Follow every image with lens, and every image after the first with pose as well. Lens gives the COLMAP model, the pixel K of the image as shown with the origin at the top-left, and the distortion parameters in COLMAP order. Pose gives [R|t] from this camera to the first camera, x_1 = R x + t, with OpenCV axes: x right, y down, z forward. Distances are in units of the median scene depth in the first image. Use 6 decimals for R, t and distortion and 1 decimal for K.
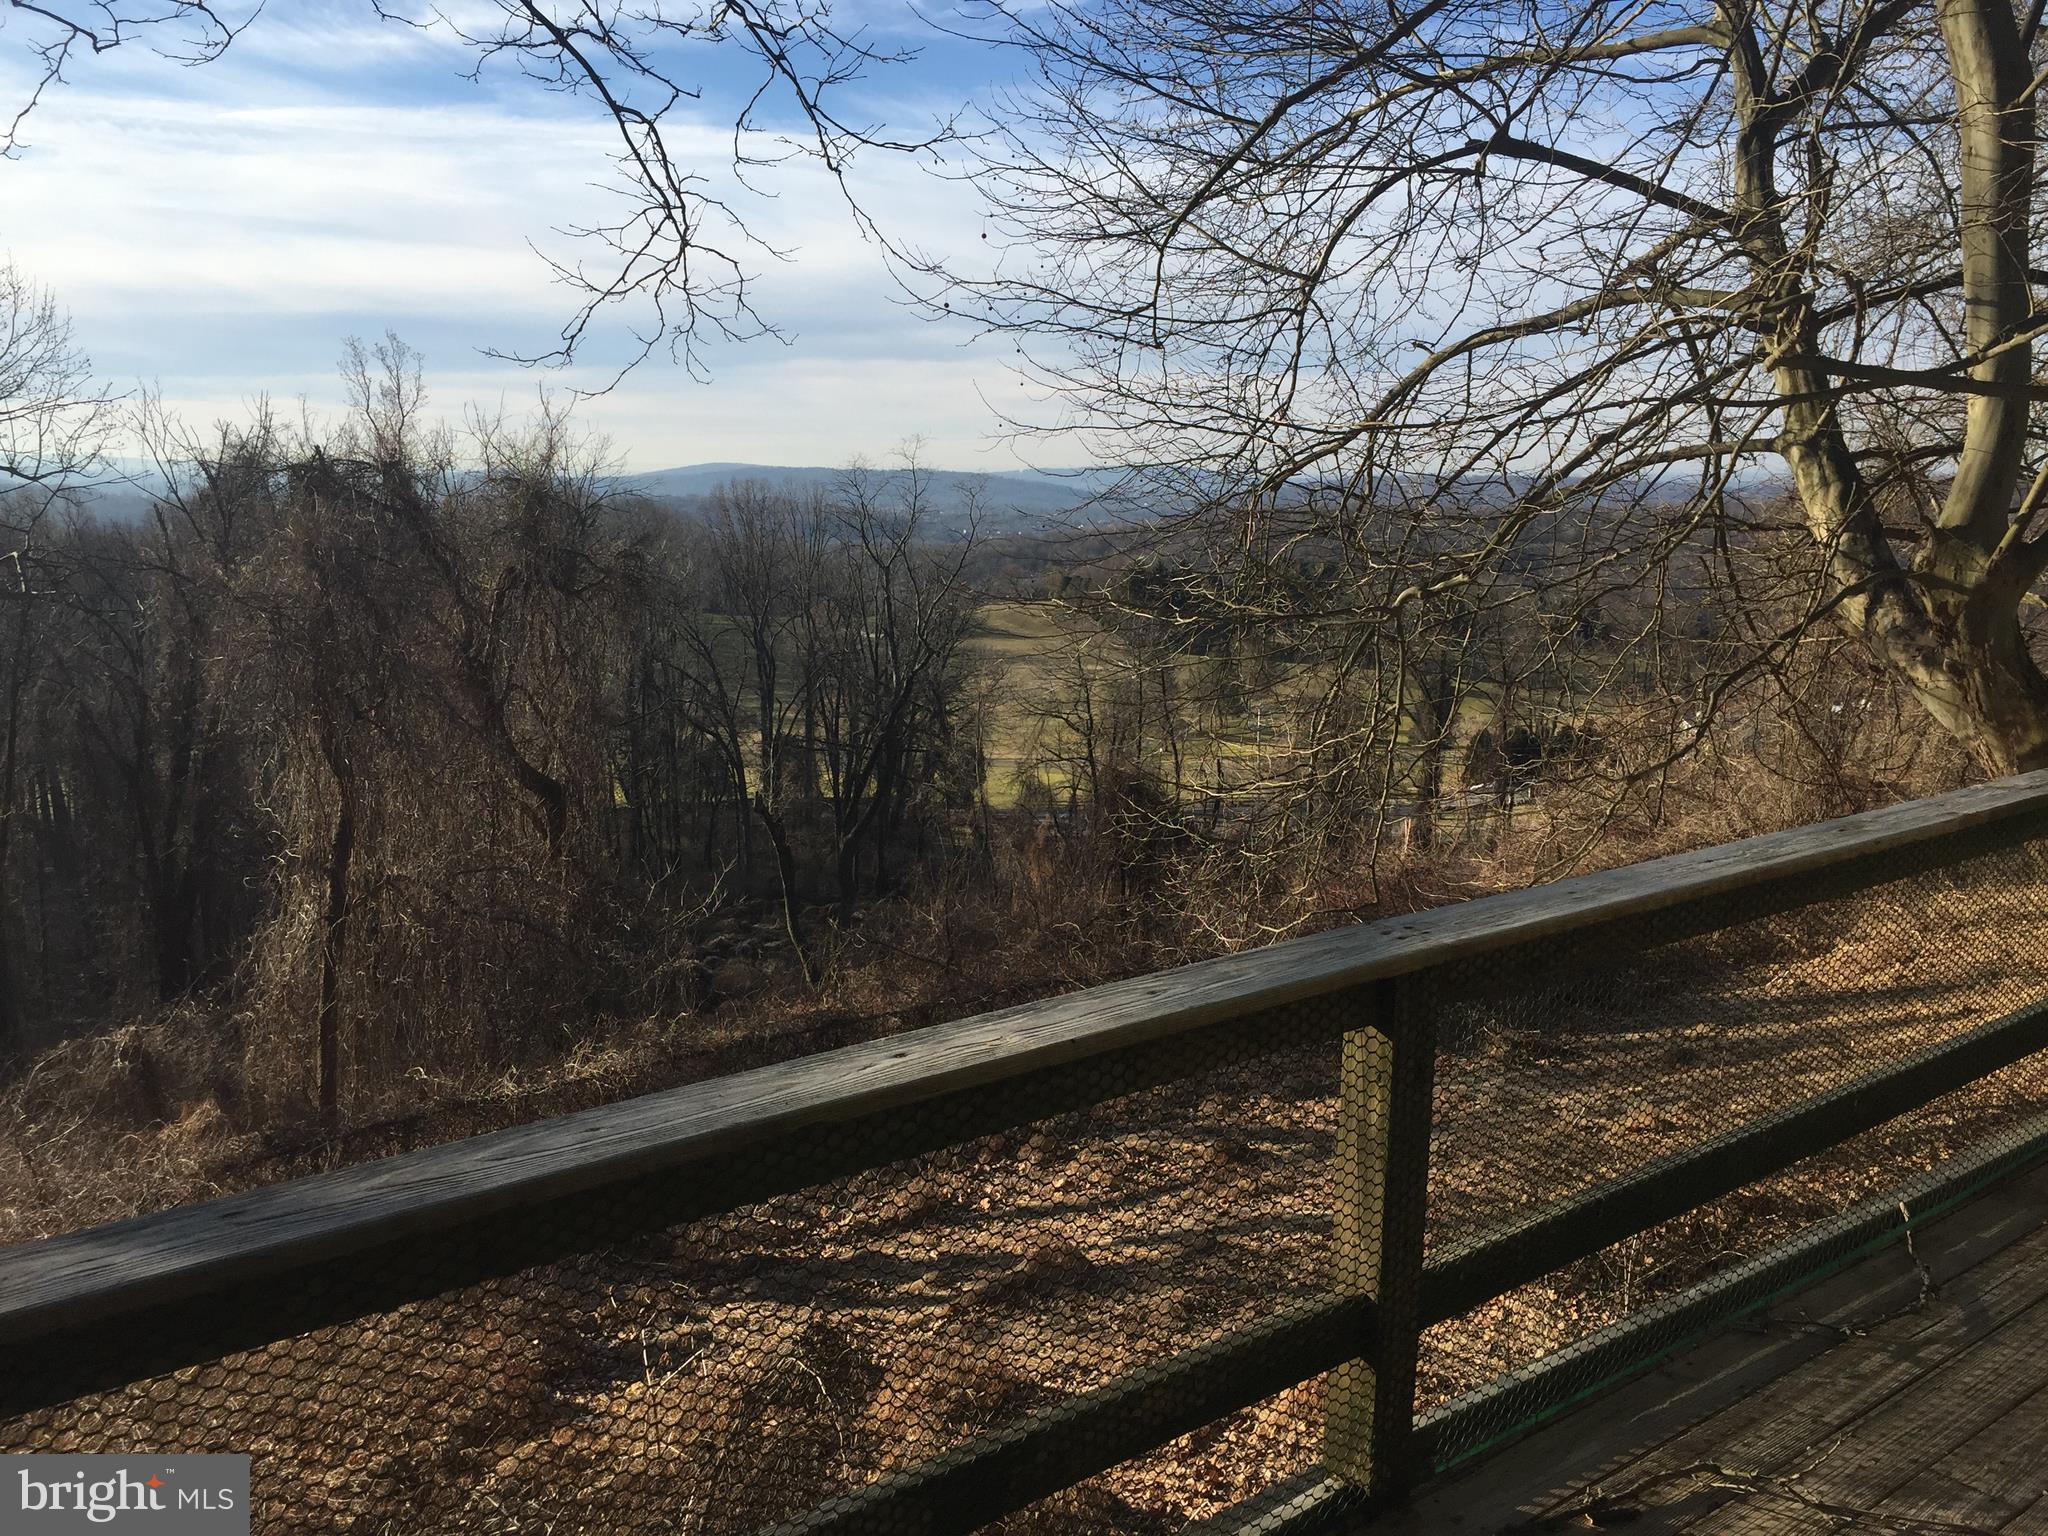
lens RADIAL K [[1728.6, 0, 1024.0], [0, 1728.6, 768.0], [0, 0, 1]] dist [-0.000476, -0.000565]
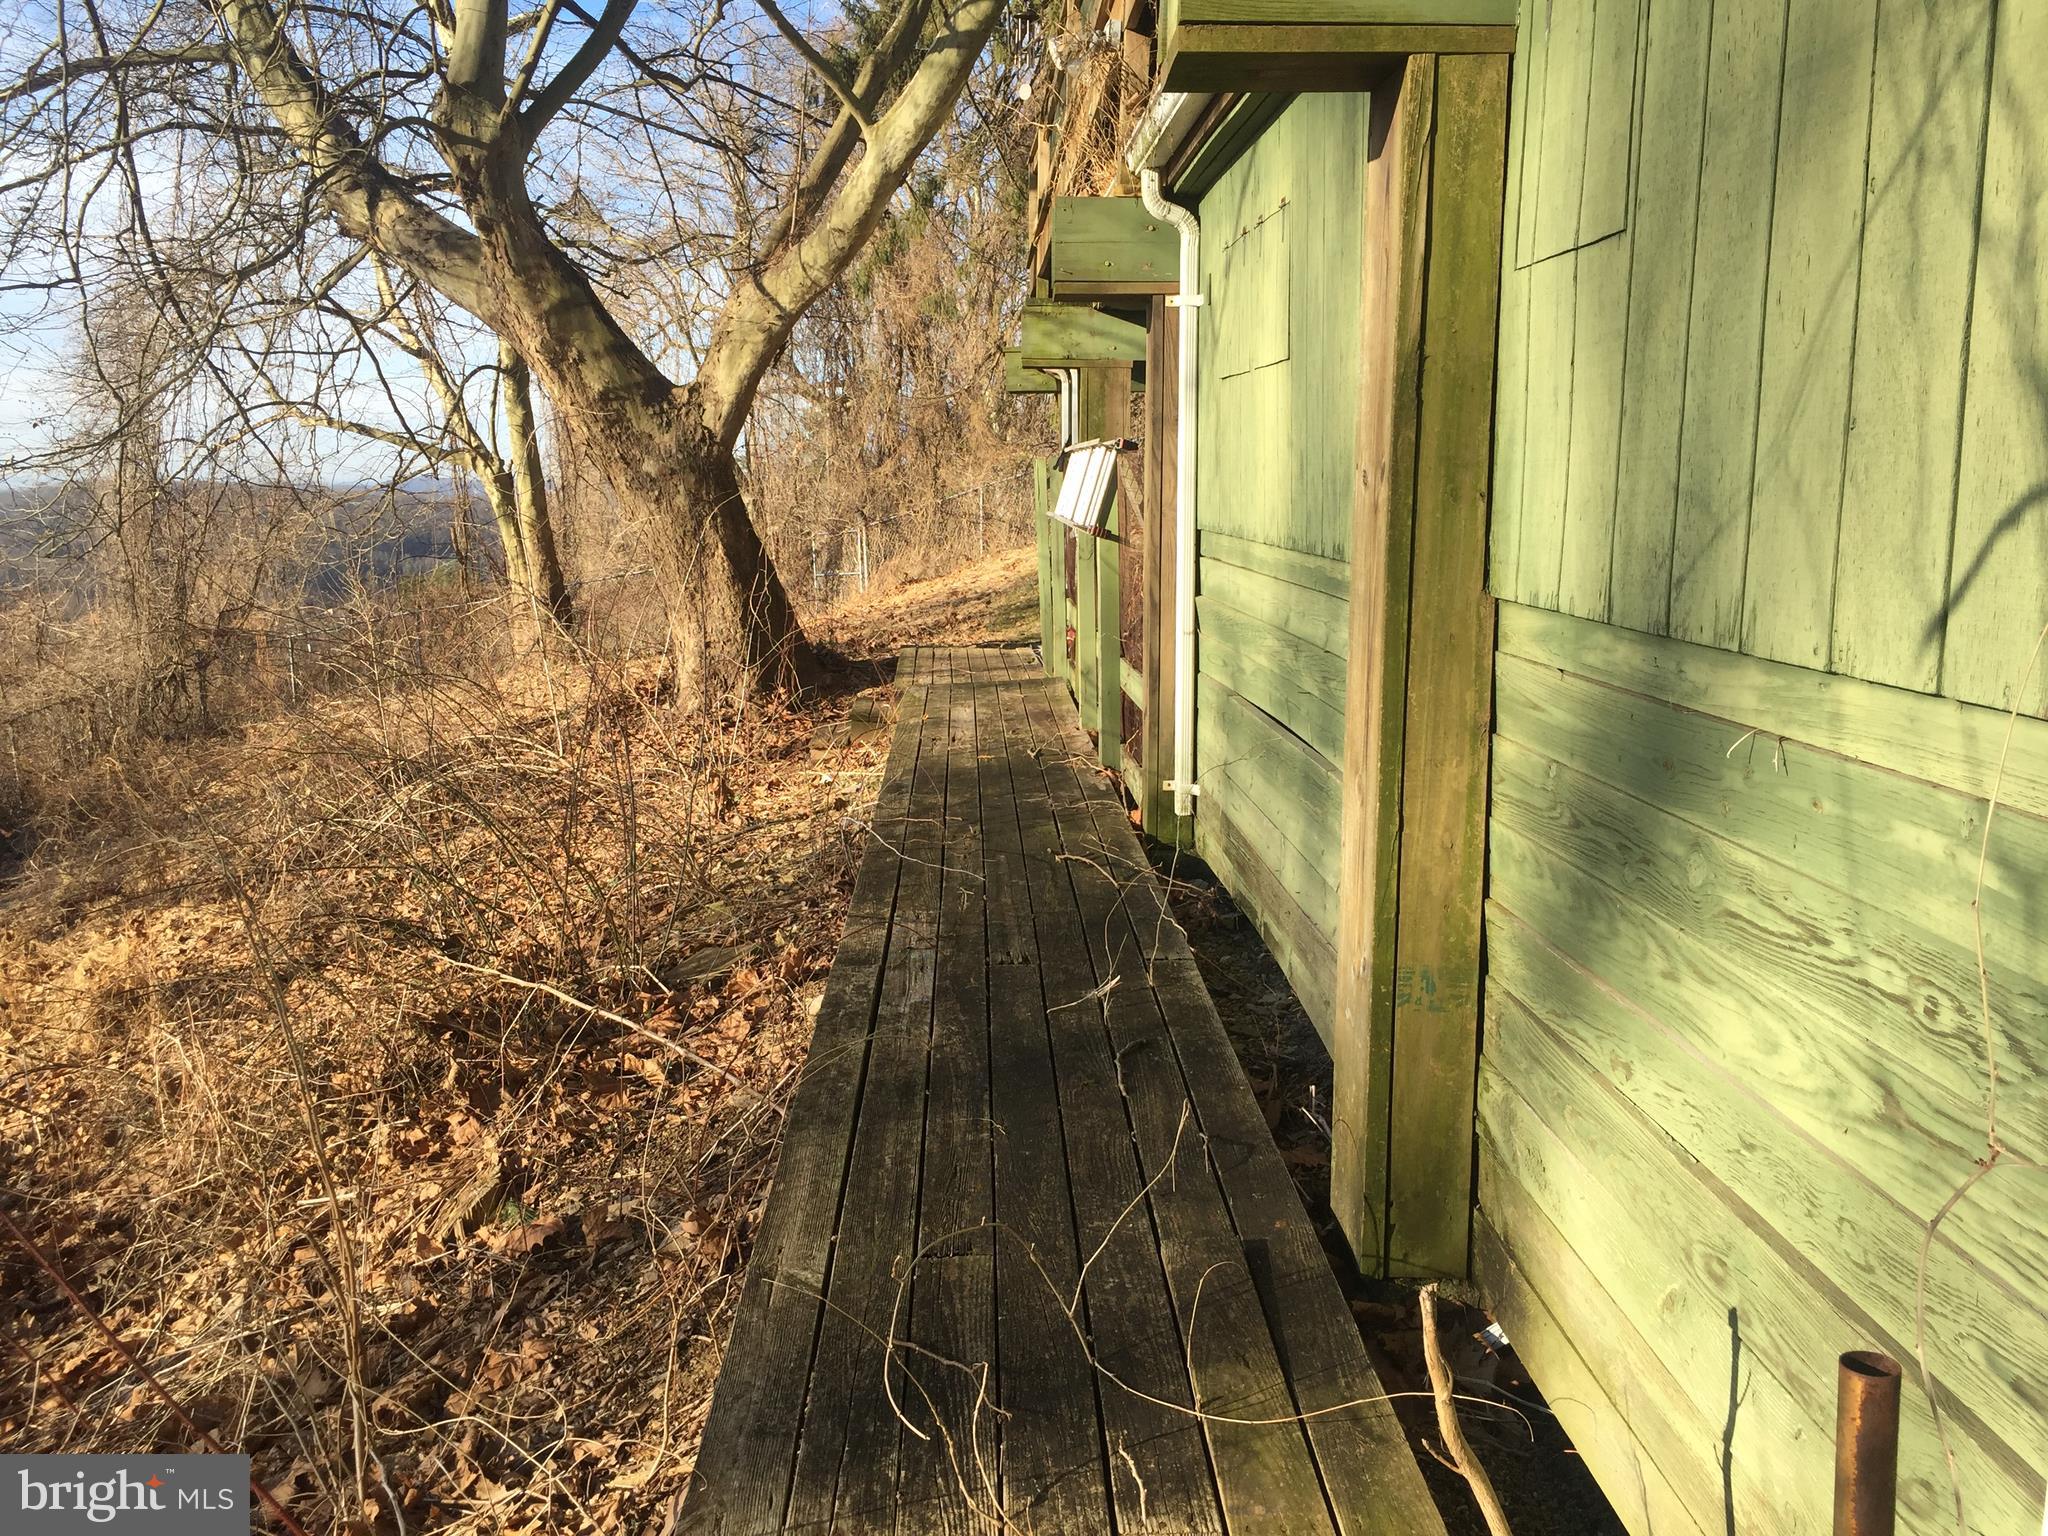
lens RADIAL K [[1728.6, 0, 1023.8], [0, 1728.6, 768.5], [0, 0, 1]] dist [-0.000476, -0.000565]
pose [[0.556178, -0.138960, 0.819363, -0.199787], [0.166057, 0.984622, 0.054268, 0.272418], [-0.814304, 0.105878, 0.570700, 0.151846]]
